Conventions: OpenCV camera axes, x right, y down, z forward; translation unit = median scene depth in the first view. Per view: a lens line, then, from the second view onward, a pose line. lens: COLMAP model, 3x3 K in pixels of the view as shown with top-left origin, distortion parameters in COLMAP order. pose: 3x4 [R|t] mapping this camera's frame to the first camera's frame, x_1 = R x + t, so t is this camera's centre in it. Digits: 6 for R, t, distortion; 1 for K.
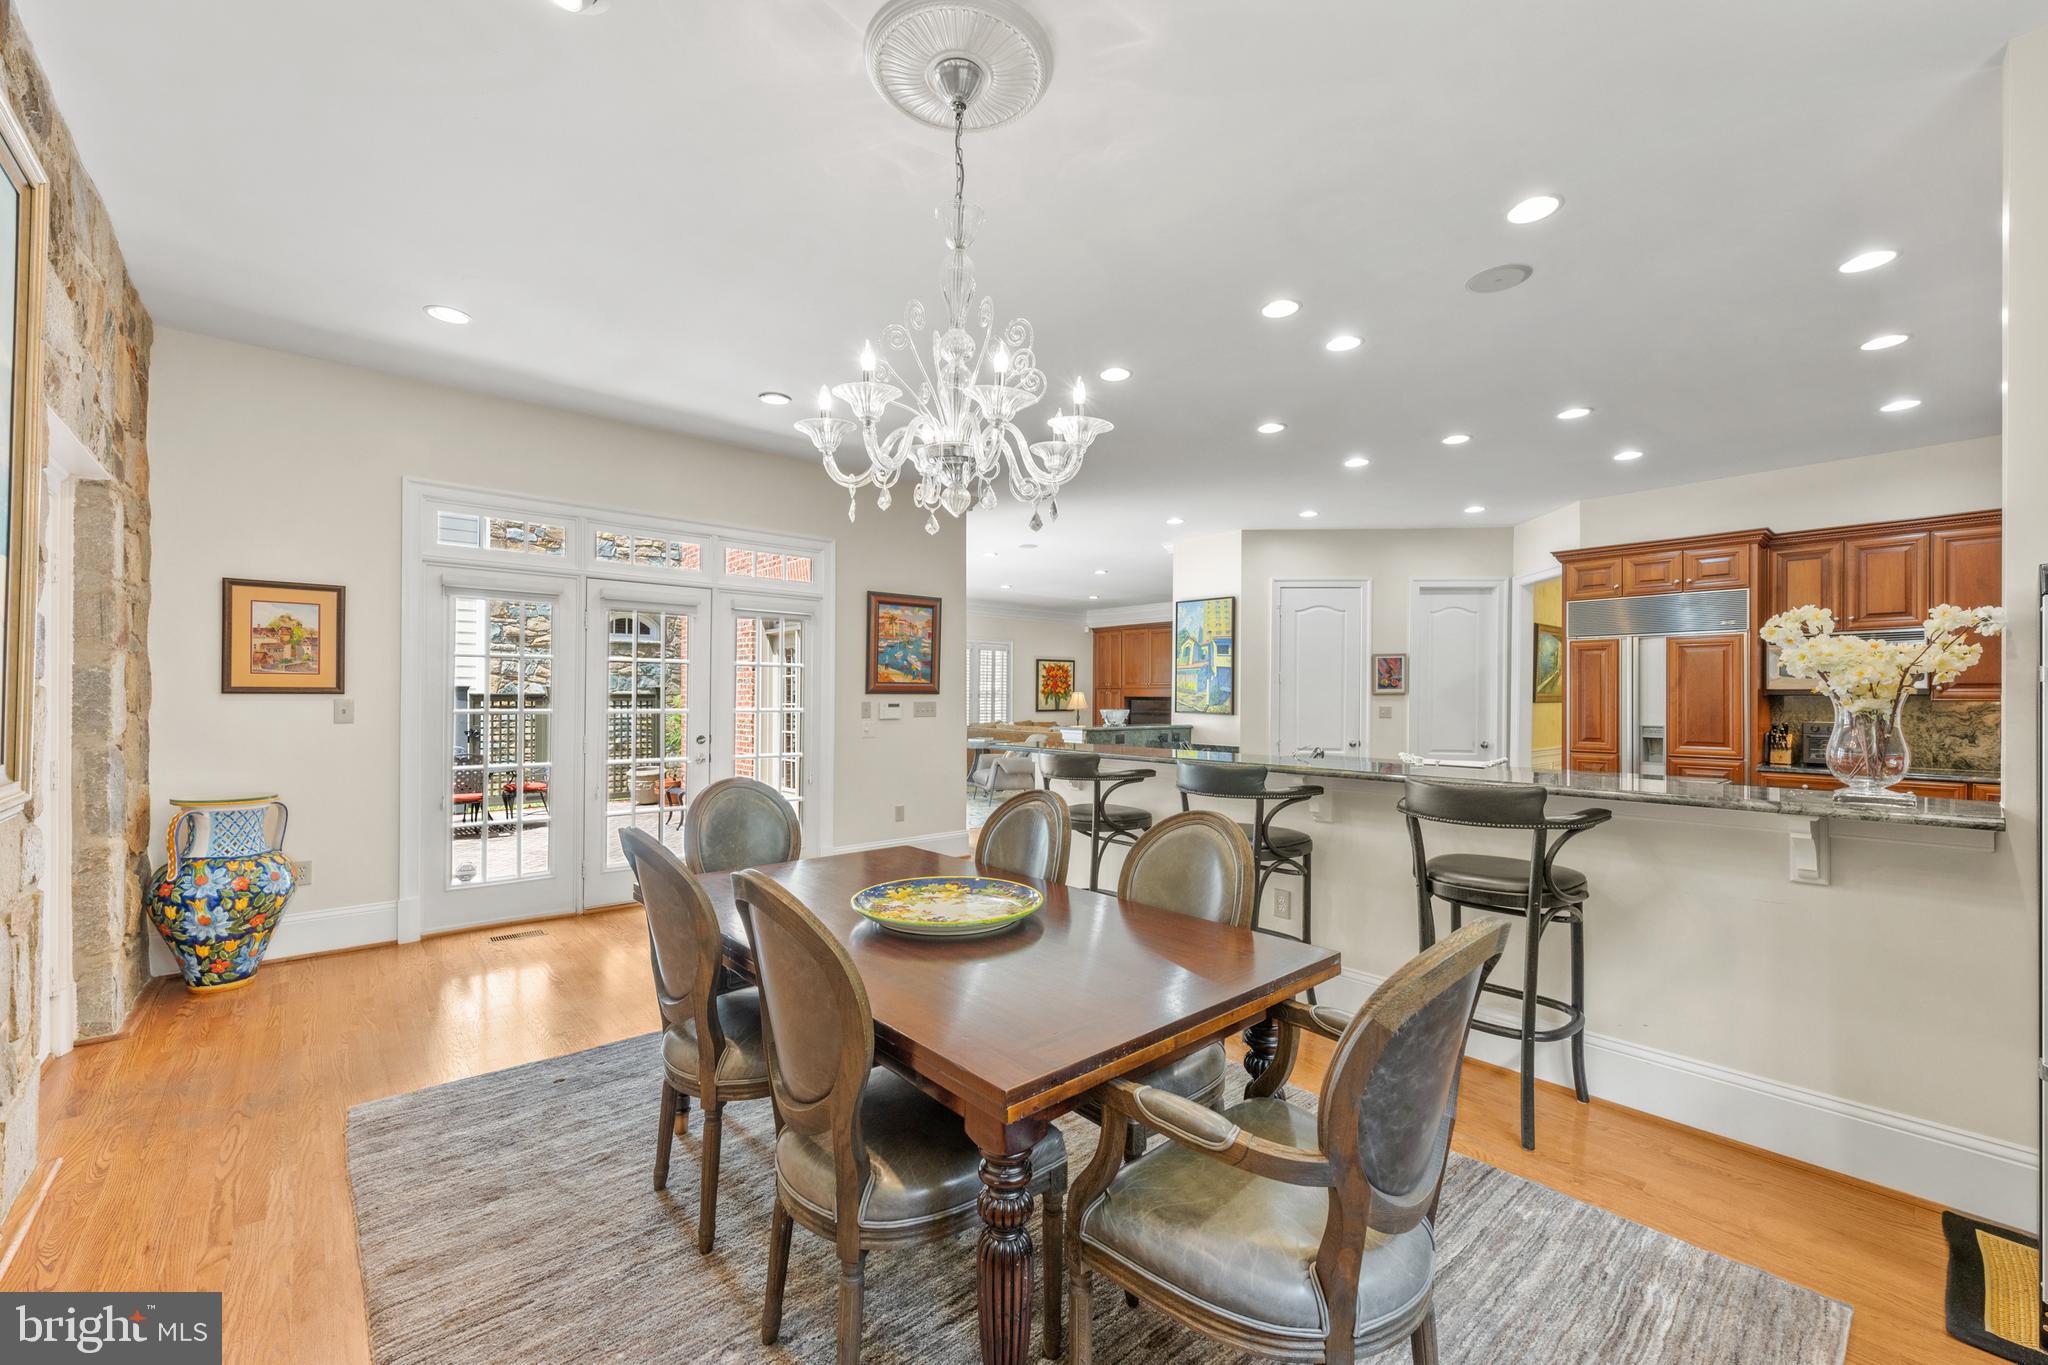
lens RADIAL K [[819.4, 0, 1009.1], [0, 819.4, 693.5], [0, 0, 1]] dist [-0.001472, 0.000059]
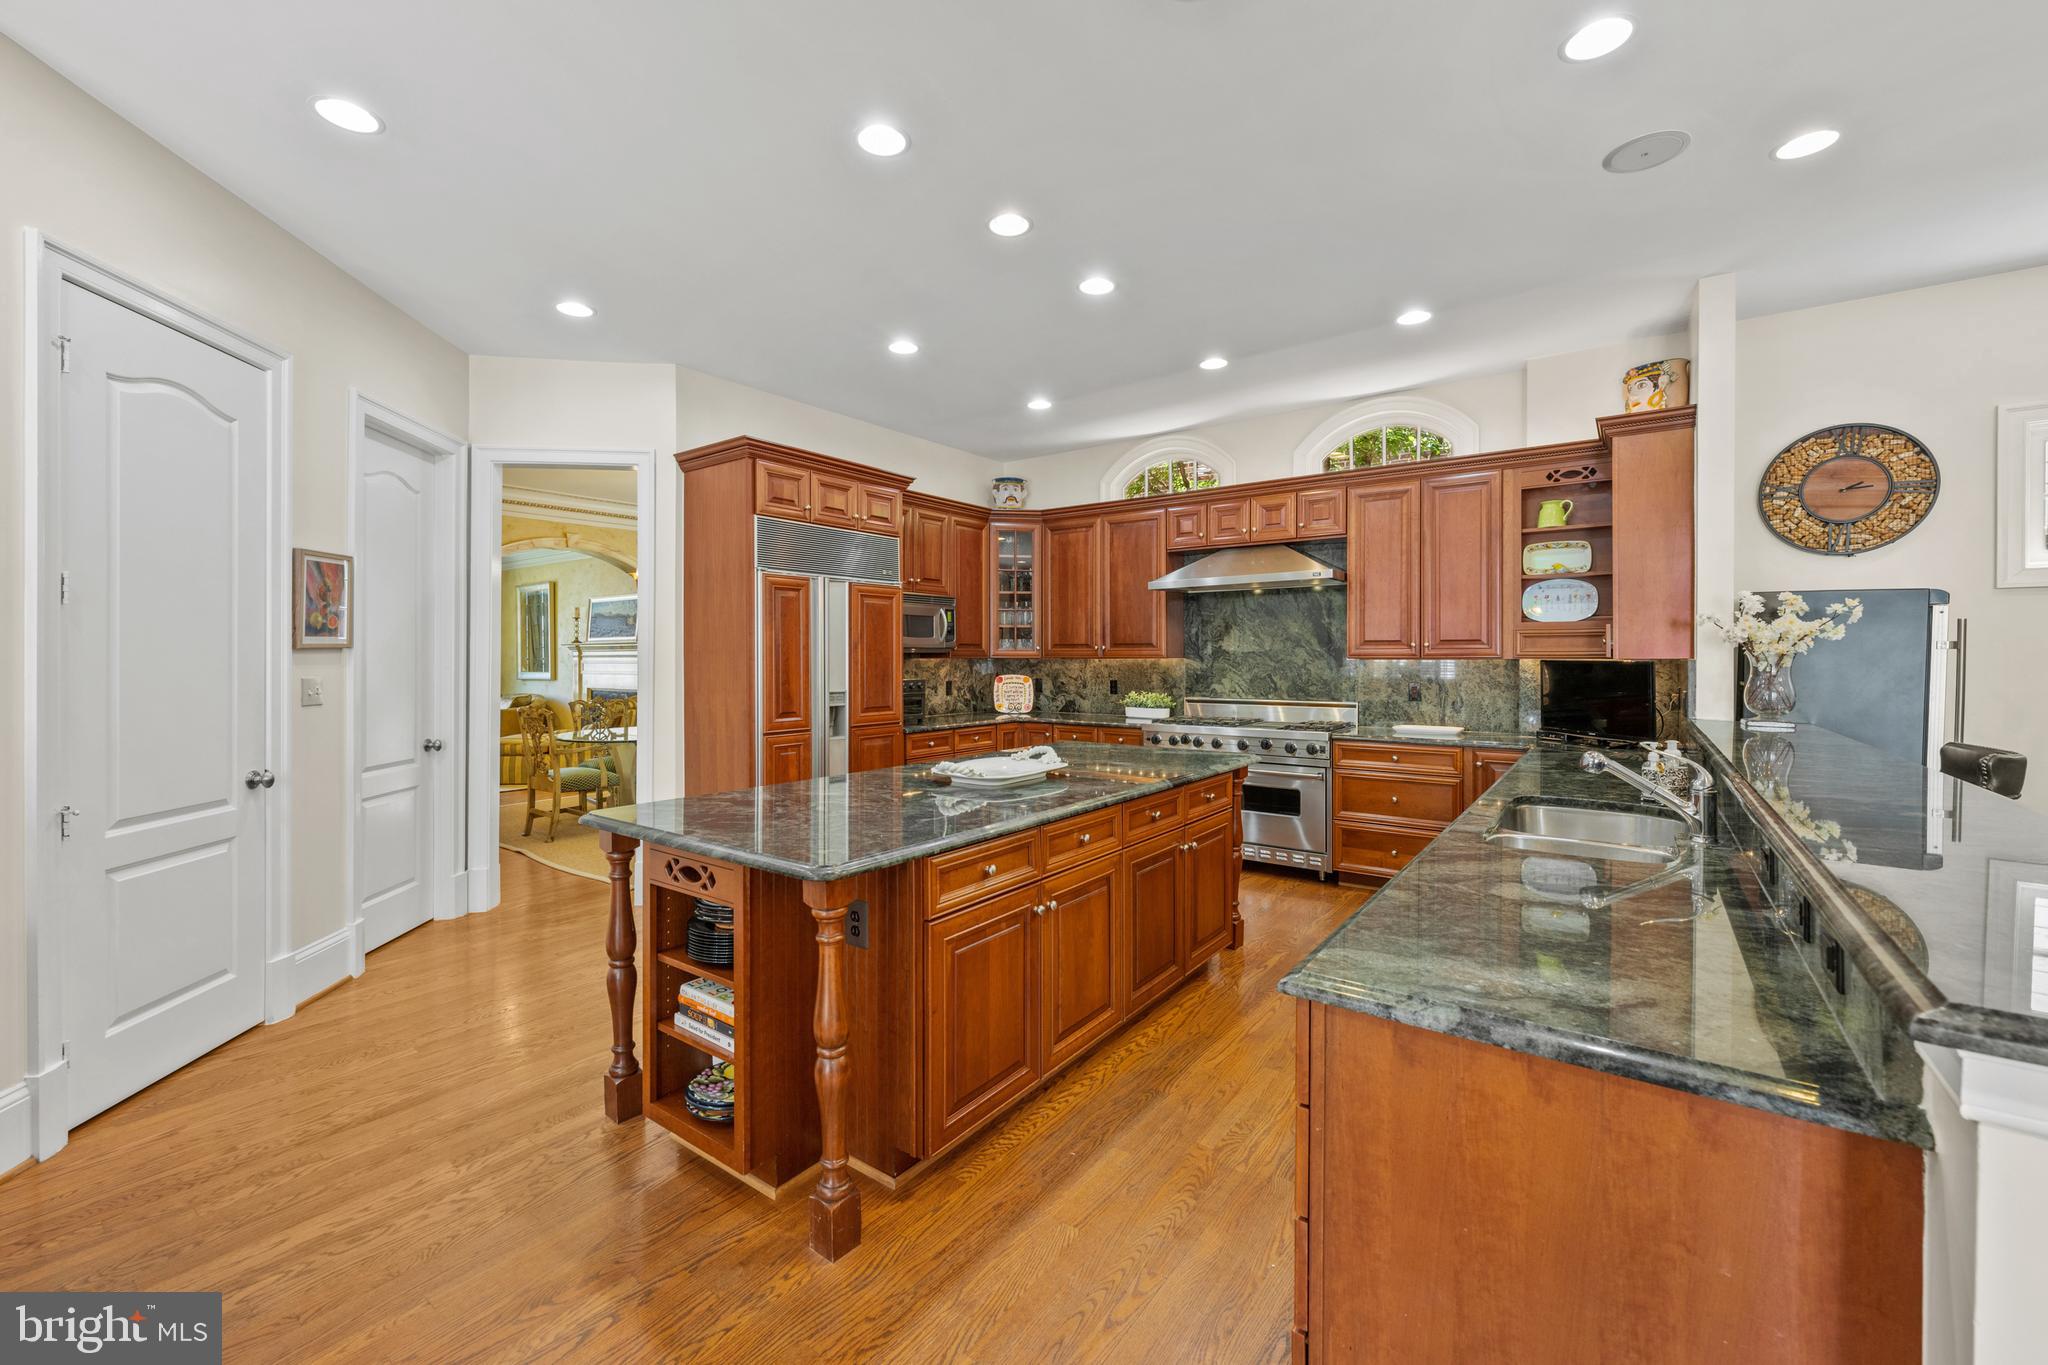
lens RADIAL K [[819.4, 0, 1021.6], [0, 819.4, 659.8], [0, 0, 1]] dist [-0.001472, 0.000059]
pose [[-0.232722, -0.011682, 0.972473, -0.038286], [-0.008394, 0.999915, 0.010003, -0.001108], [-0.972507, -0.005835, -0.232800, 1.072347]]
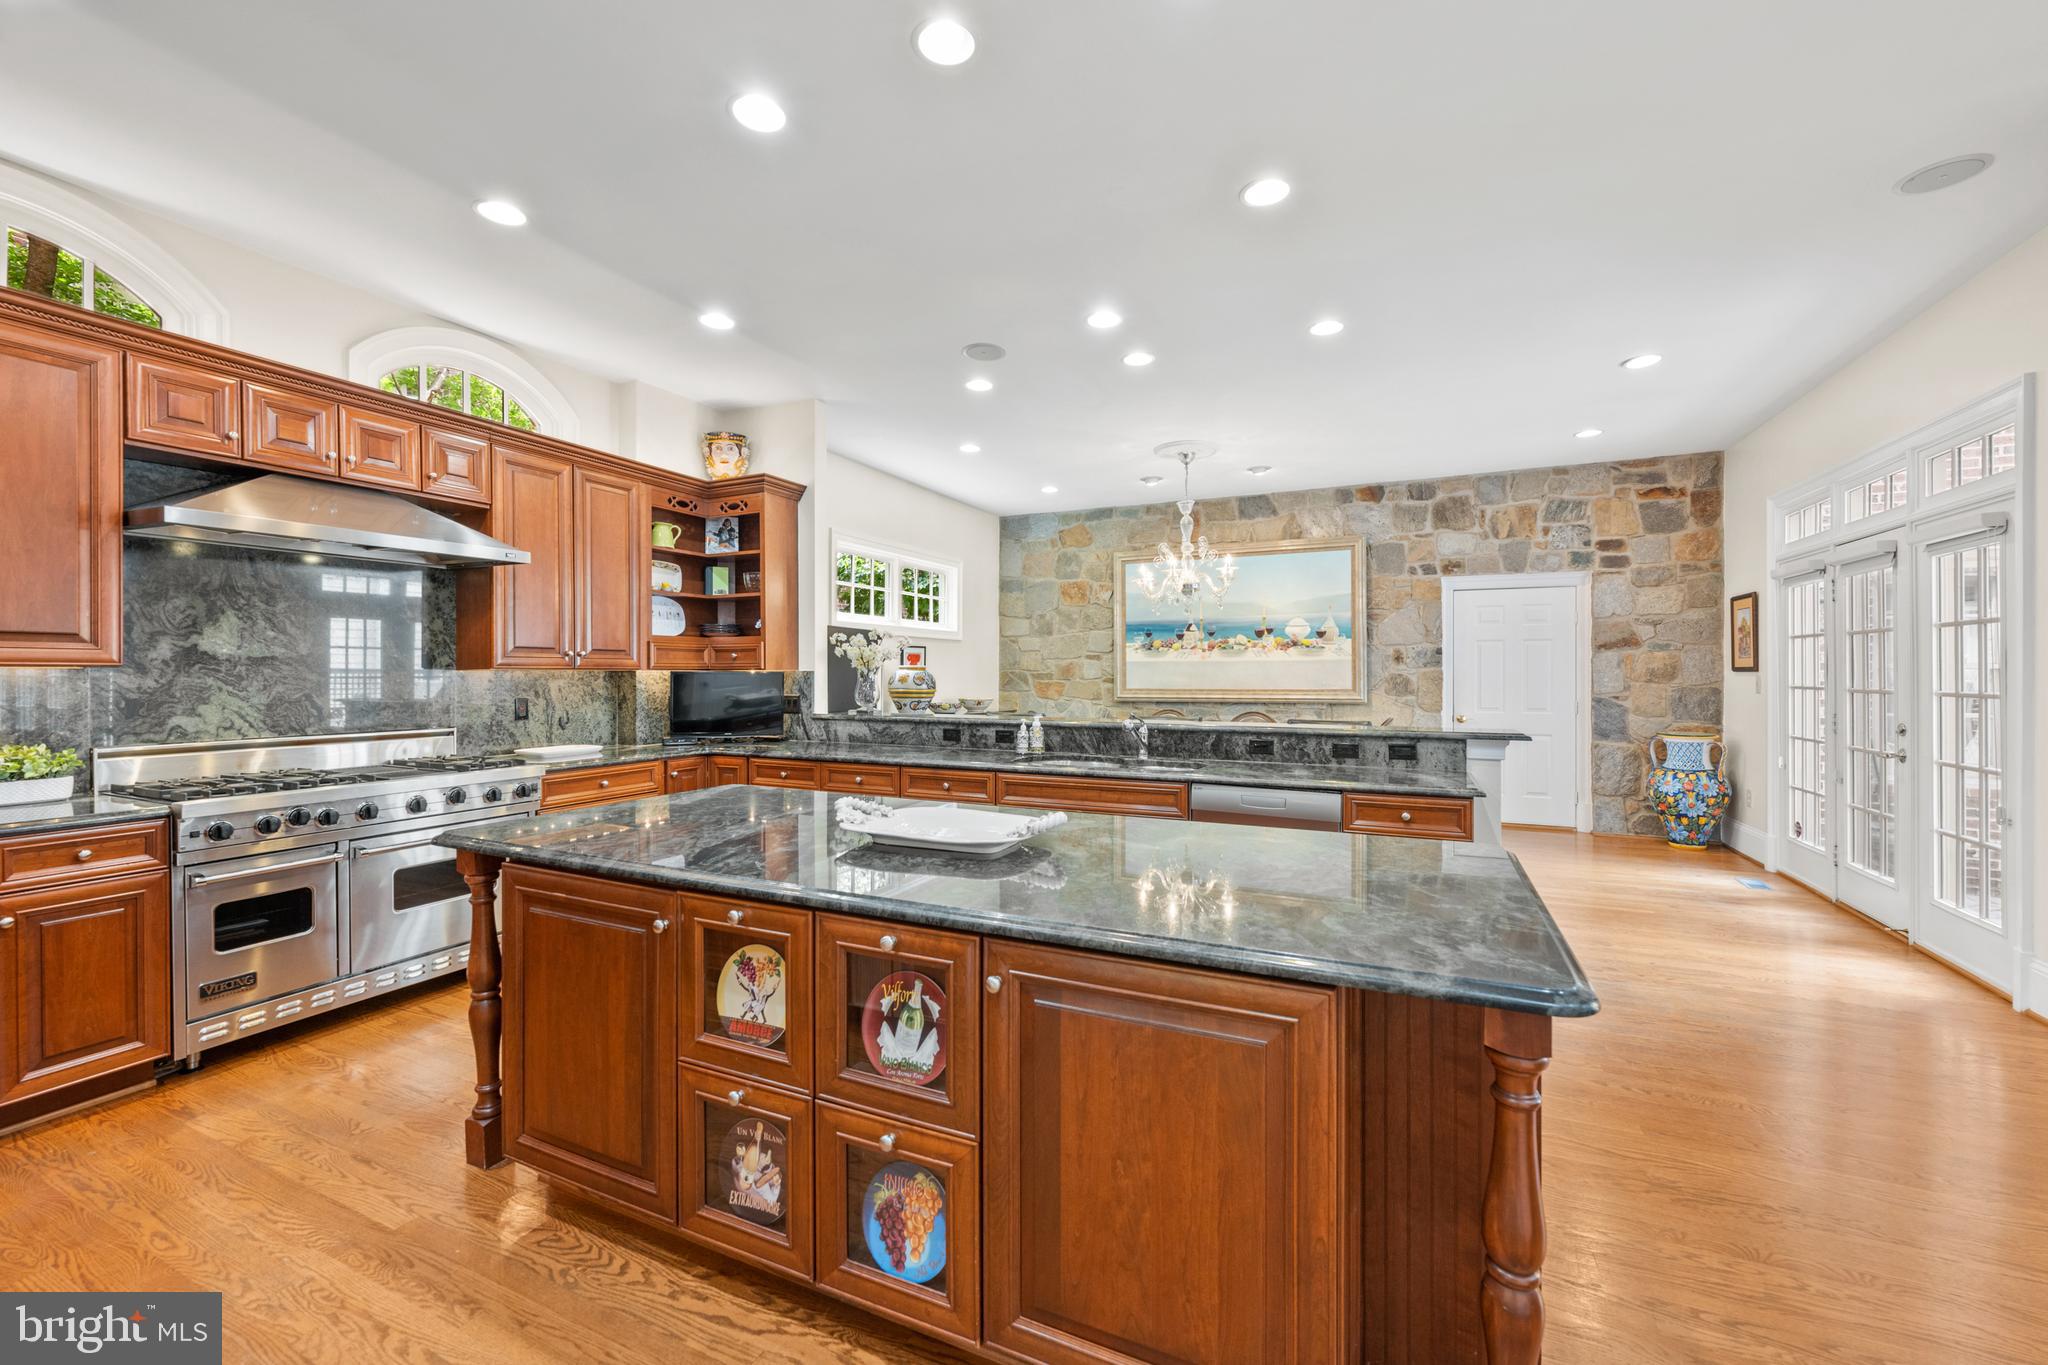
lens RADIAL K [[819.4, 0, 1019.2], [0, 819.4, 676.8], [0, 0, 1]] dist [-0.001472, 0.000059]
pose [[-0.910511, -0.009464, -0.413376, 0.648391], [-0.007985, 0.999954, -0.005305, 0.010110], [0.413407, -0.001529, -0.910545, 1.322988]]
